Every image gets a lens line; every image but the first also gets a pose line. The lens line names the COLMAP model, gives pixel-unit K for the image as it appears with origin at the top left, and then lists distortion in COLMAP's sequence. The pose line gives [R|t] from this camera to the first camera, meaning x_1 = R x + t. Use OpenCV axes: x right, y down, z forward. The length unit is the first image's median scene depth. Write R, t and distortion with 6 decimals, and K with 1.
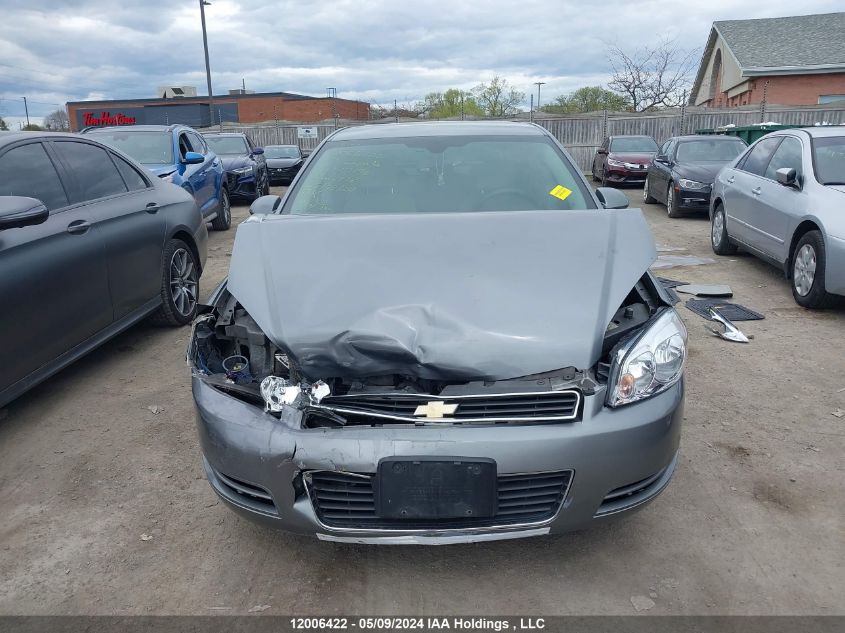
lens RADIAL K [[669.8, 0, 424.3], [0, 669.8, 318.4], [0, 0, 1]] dist [0.011686, -0.024564]
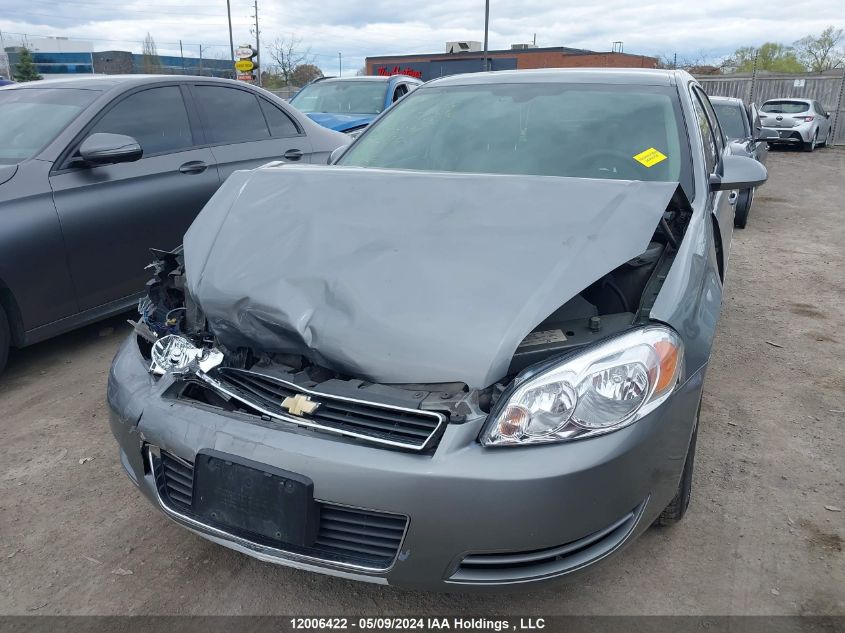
lens RADIAL K [[669.8, 0, 424.2], [0, 669.8, 318.9], [0, 0, 1]] dist [0.011686, -0.024564]
pose [[0.919448, 0.142091, -0.366641, 0.422843], [-0.119966, 0.989338, 0.082569, -0.053869], [0.374464, -0.031934, 0.926691, 0.264375]]
